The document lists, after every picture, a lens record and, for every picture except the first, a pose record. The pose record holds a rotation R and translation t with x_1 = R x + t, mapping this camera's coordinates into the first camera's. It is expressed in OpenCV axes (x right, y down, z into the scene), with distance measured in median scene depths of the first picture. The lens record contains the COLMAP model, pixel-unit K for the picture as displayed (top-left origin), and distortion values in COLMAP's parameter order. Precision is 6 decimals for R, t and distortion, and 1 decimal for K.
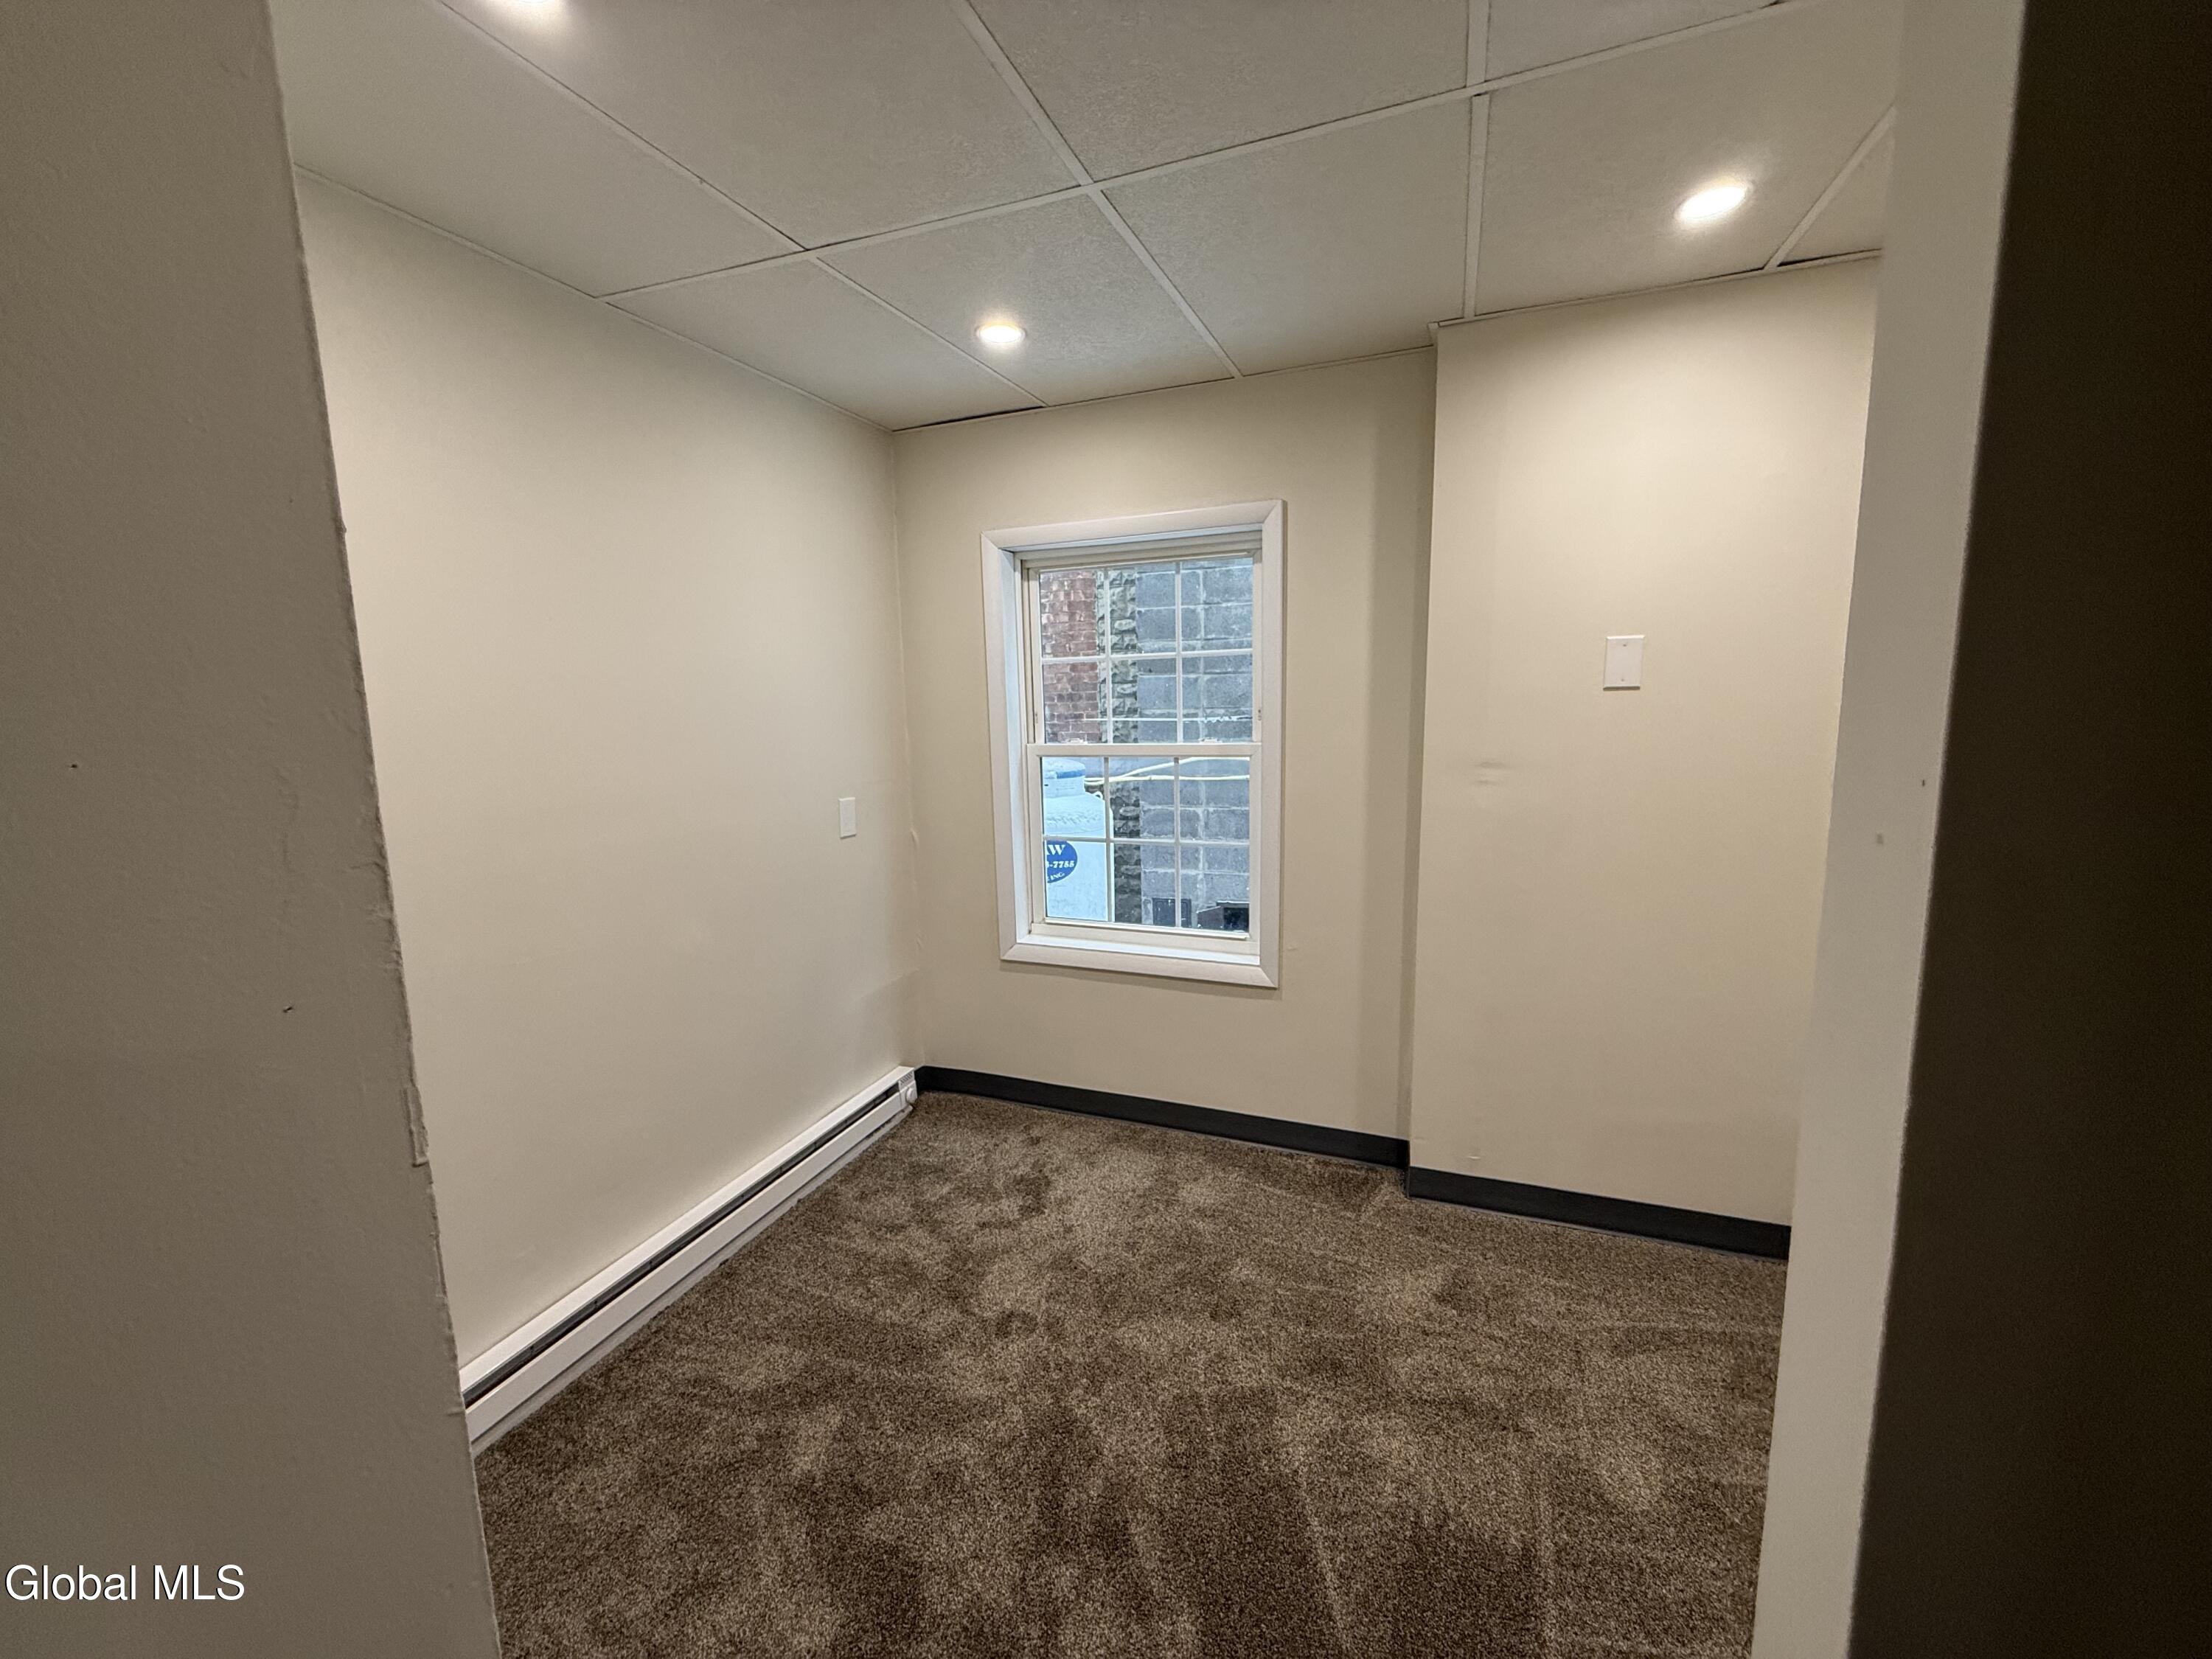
lens RADIAL K [[876.7, 0, 1099.2], [0, 876.7, 829.3], [0, 0, 1]] dist [0.001978, 0.000129]
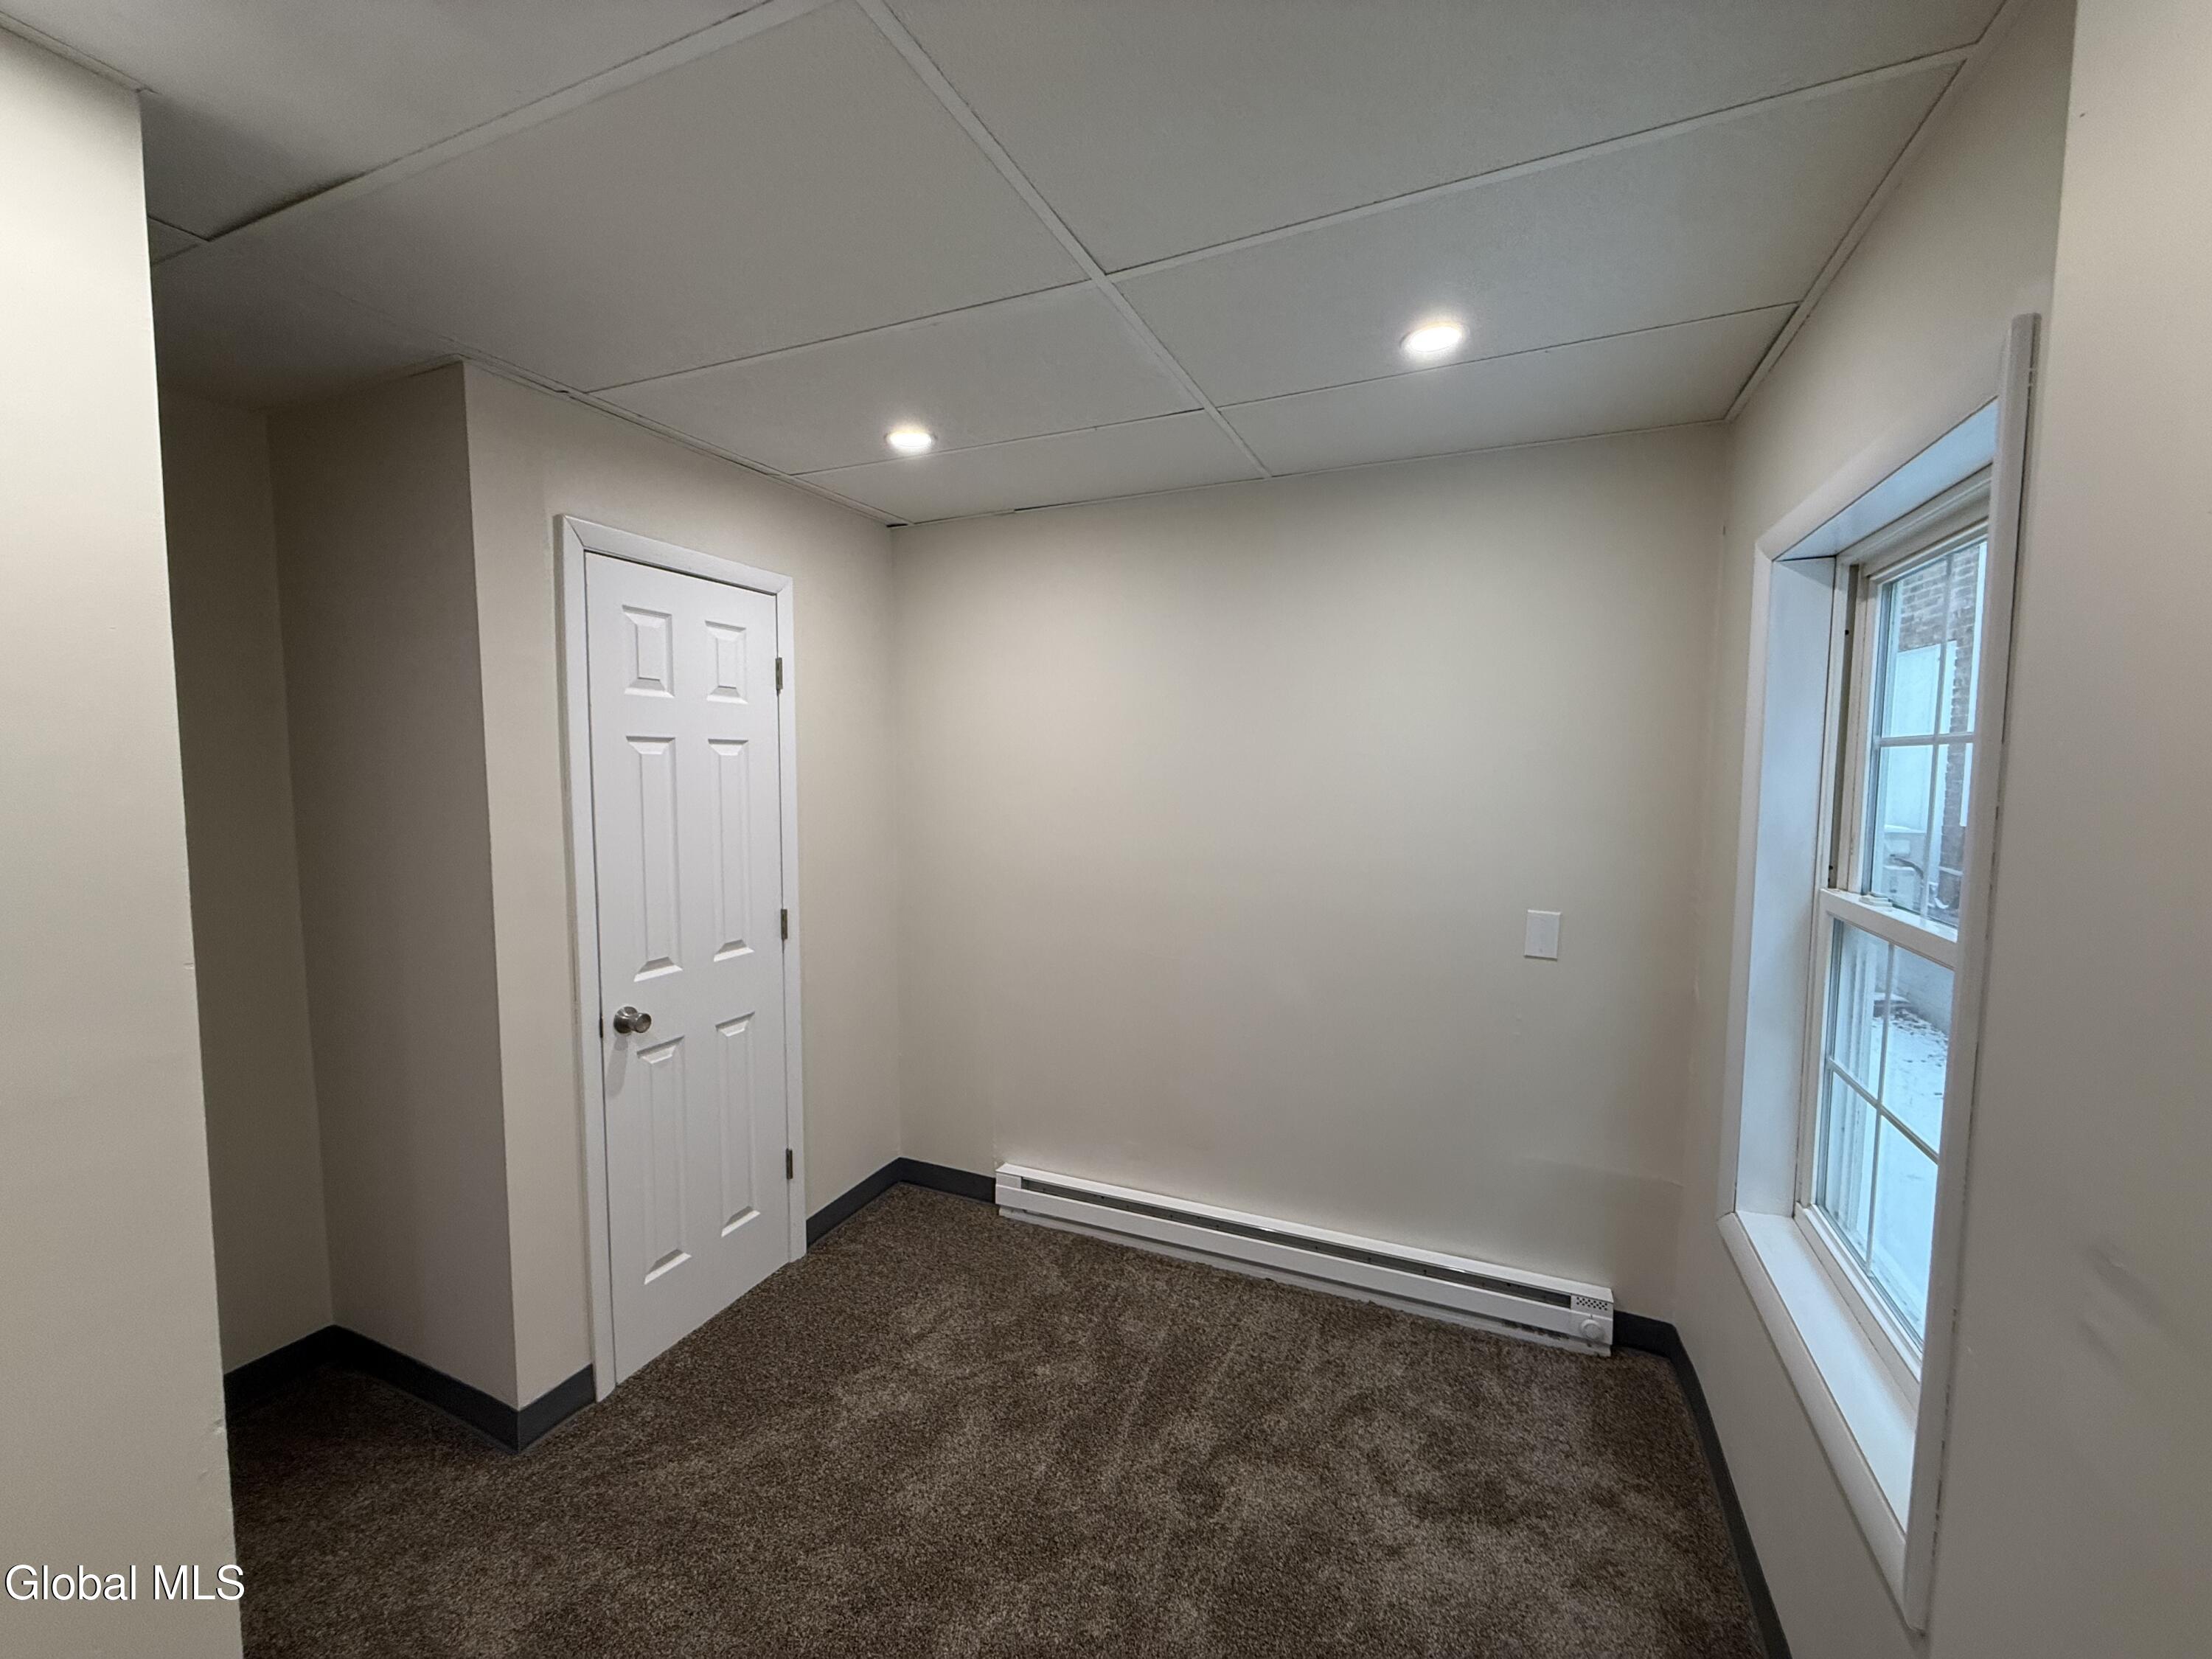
lens RADIAL K [[876.7, 0, 1099.2], [0, 876.7, 829.3], [0, 0, 1]] dist [0.001978, 0.000129]
pose [[-0.031126, 0.102868, -0.994208, 0.609480], [-0.155299, 0.982112, 0.106479, -0.152797], [0.987377, 0.157714, -0.014594, 0.676012]]
